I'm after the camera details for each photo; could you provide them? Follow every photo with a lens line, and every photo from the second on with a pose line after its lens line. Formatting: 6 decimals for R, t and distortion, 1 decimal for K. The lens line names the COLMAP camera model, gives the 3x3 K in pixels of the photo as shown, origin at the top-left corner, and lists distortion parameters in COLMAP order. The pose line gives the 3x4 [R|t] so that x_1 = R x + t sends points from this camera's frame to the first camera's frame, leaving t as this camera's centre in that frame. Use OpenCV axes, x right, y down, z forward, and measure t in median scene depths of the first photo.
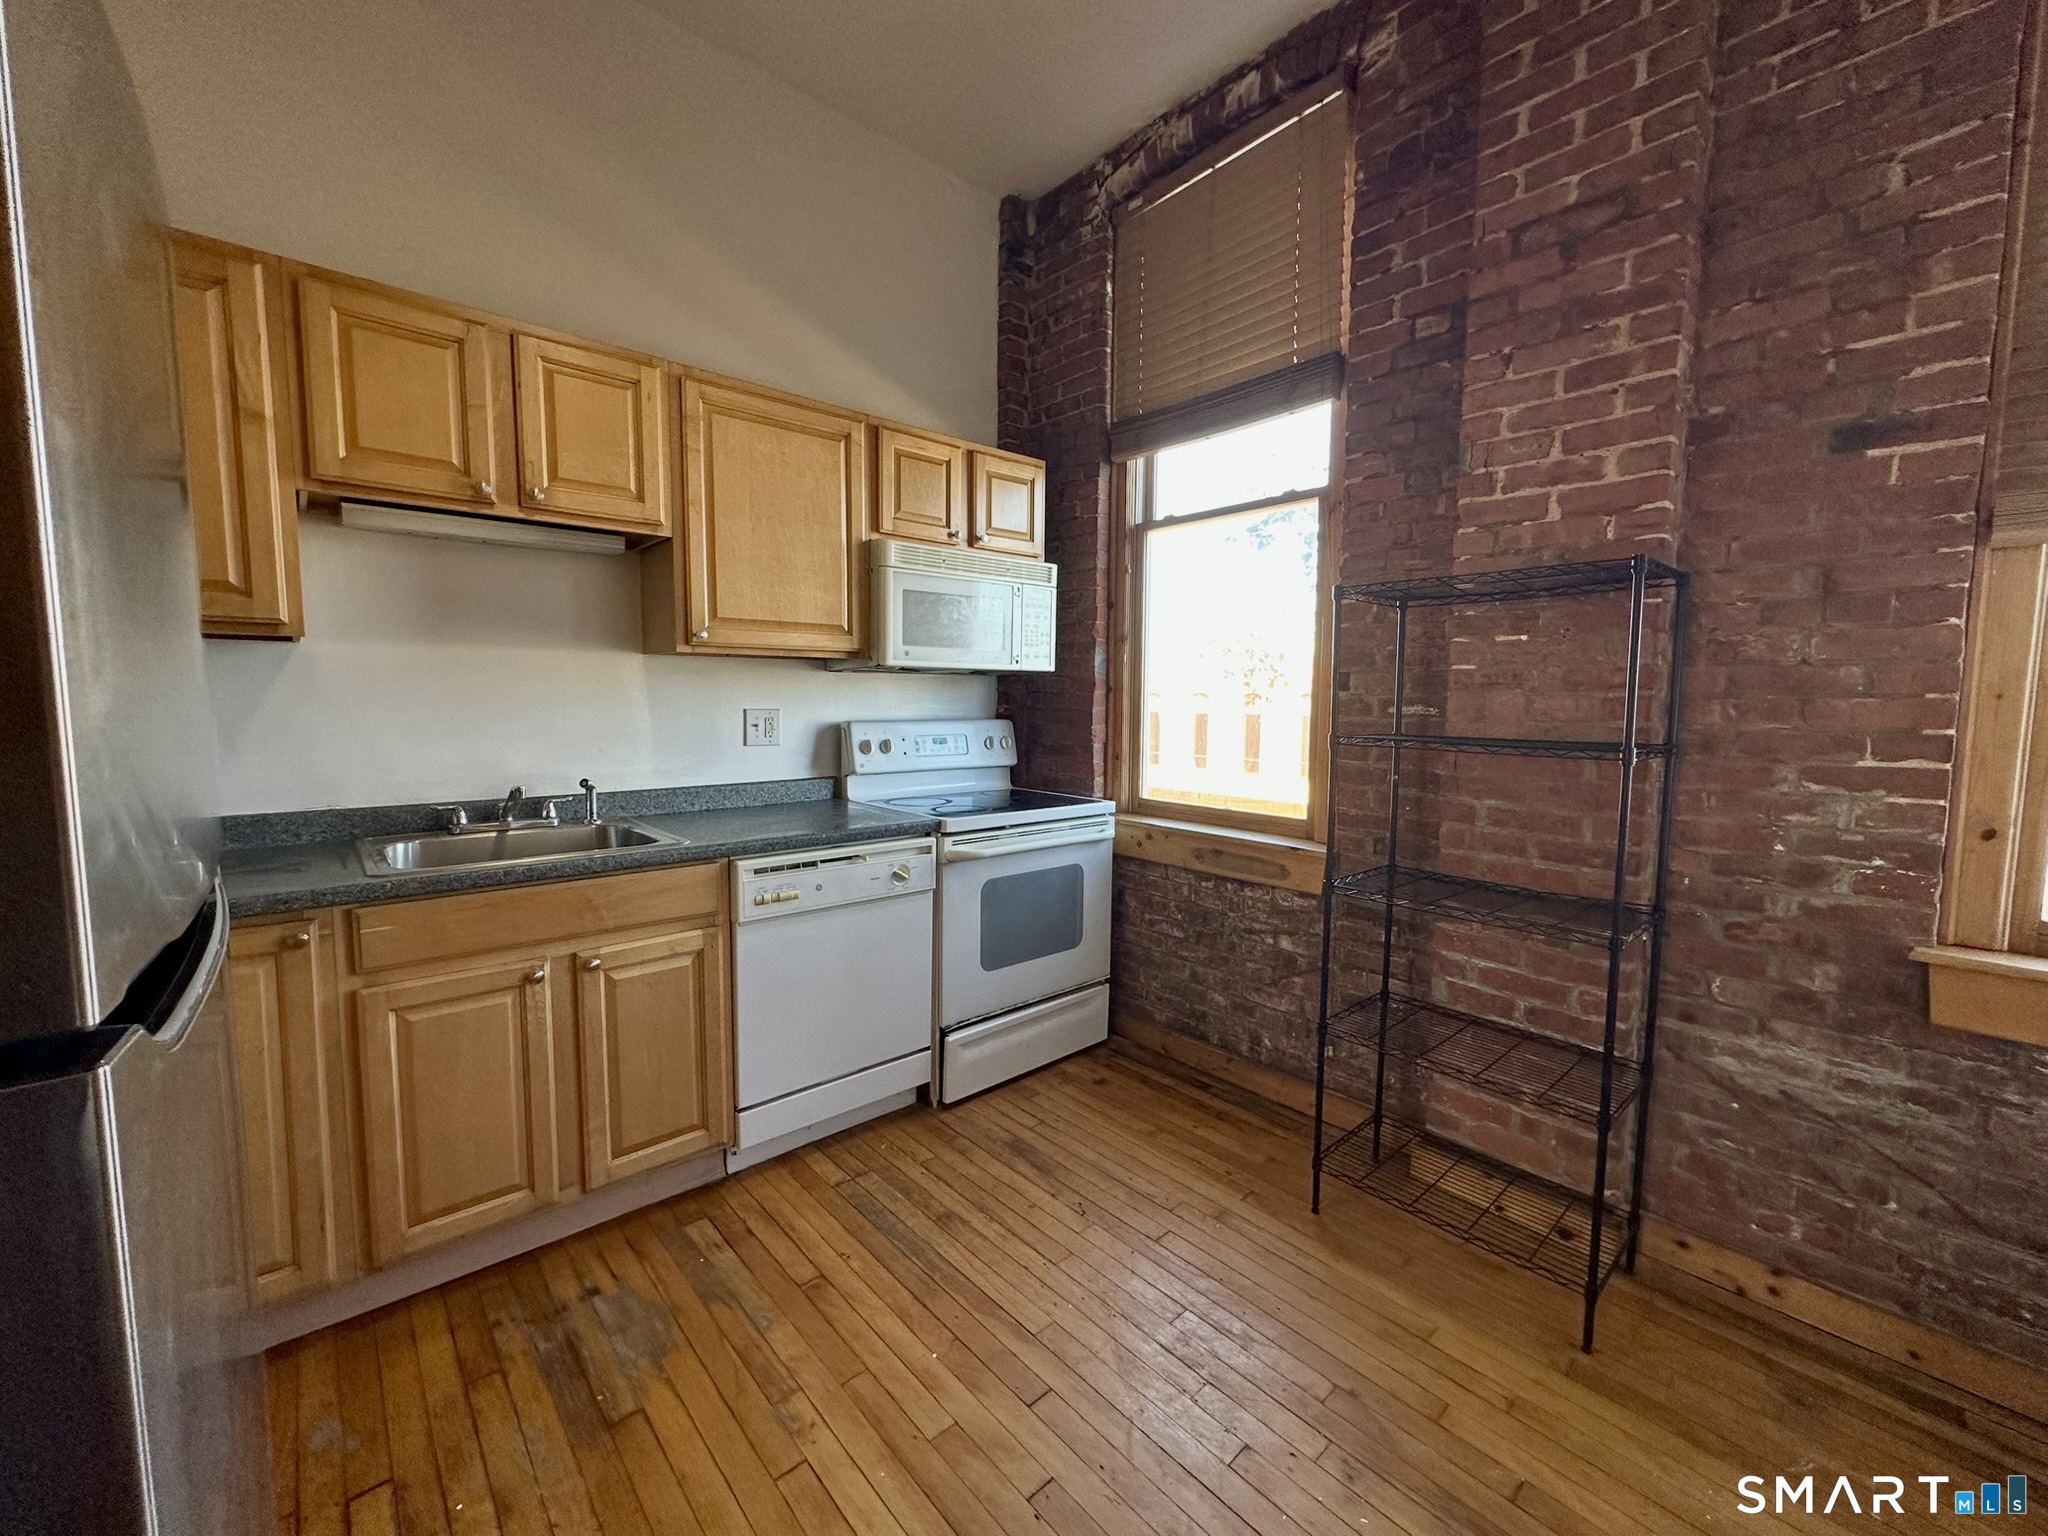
lens RADIAL K [[816.8, 0, 1020.9], [0, 816.8, 766.2], [0, 0, 1]] dist [-0.000509, 0.000172]
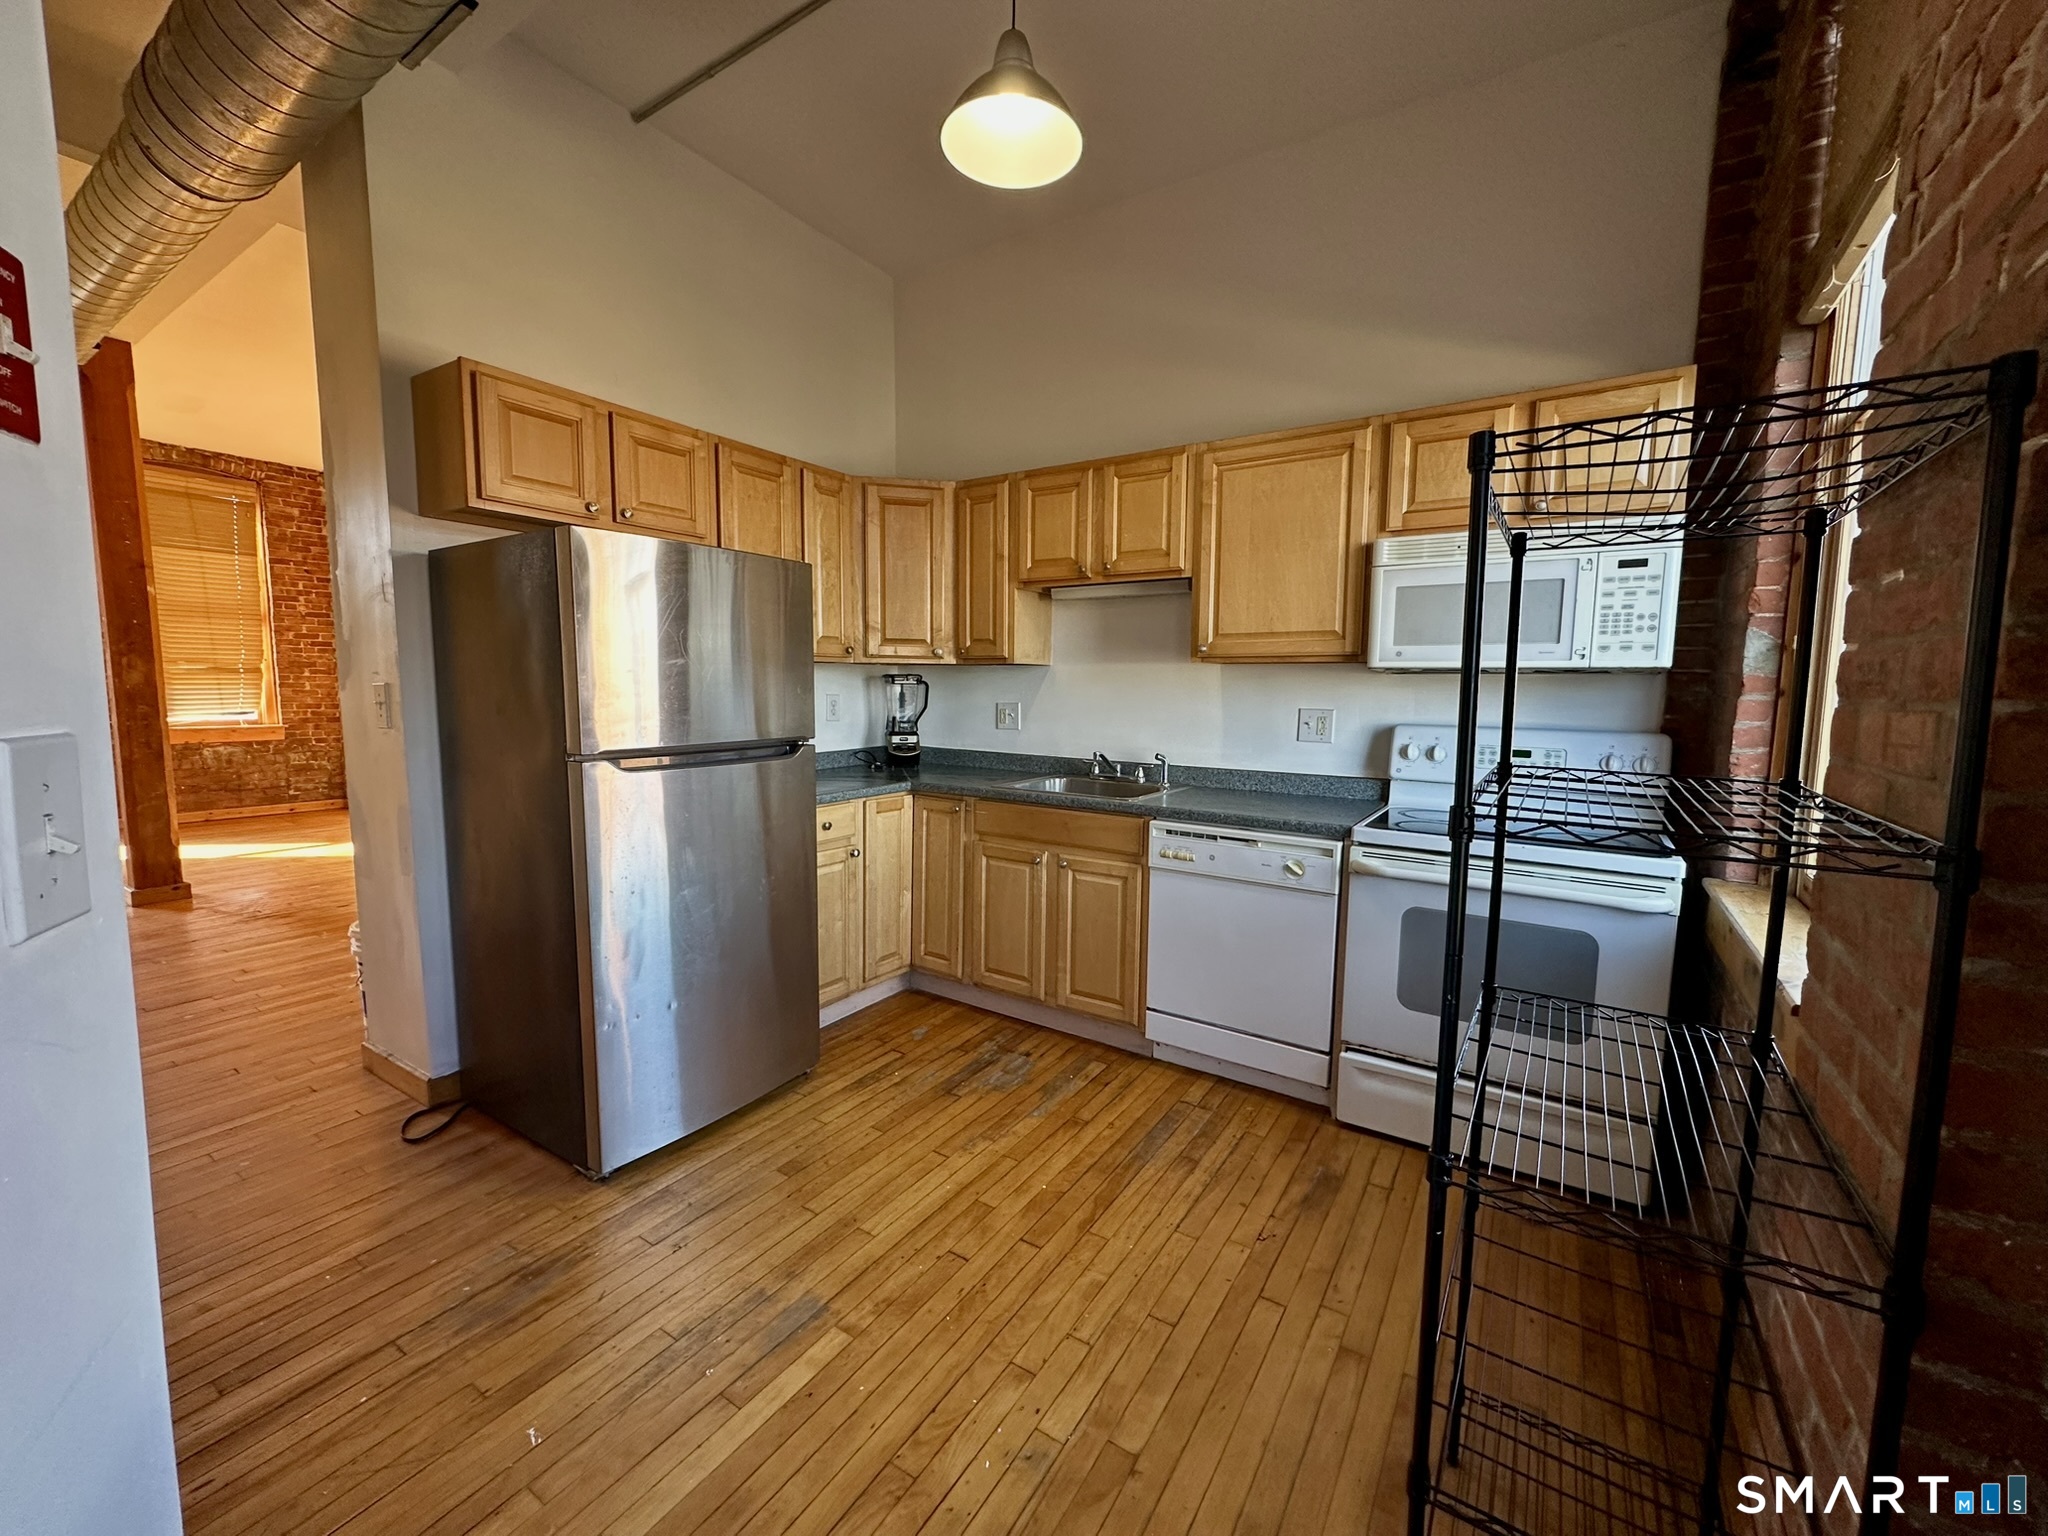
lens RADIAL K [[816.8, 0, 1024.3], [0, 816.8, 767.4], [0, 0, 1]] dist [-0.000509, 0.000172]
pose [[0.263435, 0.092604, -0.960222, 0.840634], [-0.092976, 0.993185, 0.070275, -0.042125], [0.960186, 0.070764, 0.270250, 0.418978]]
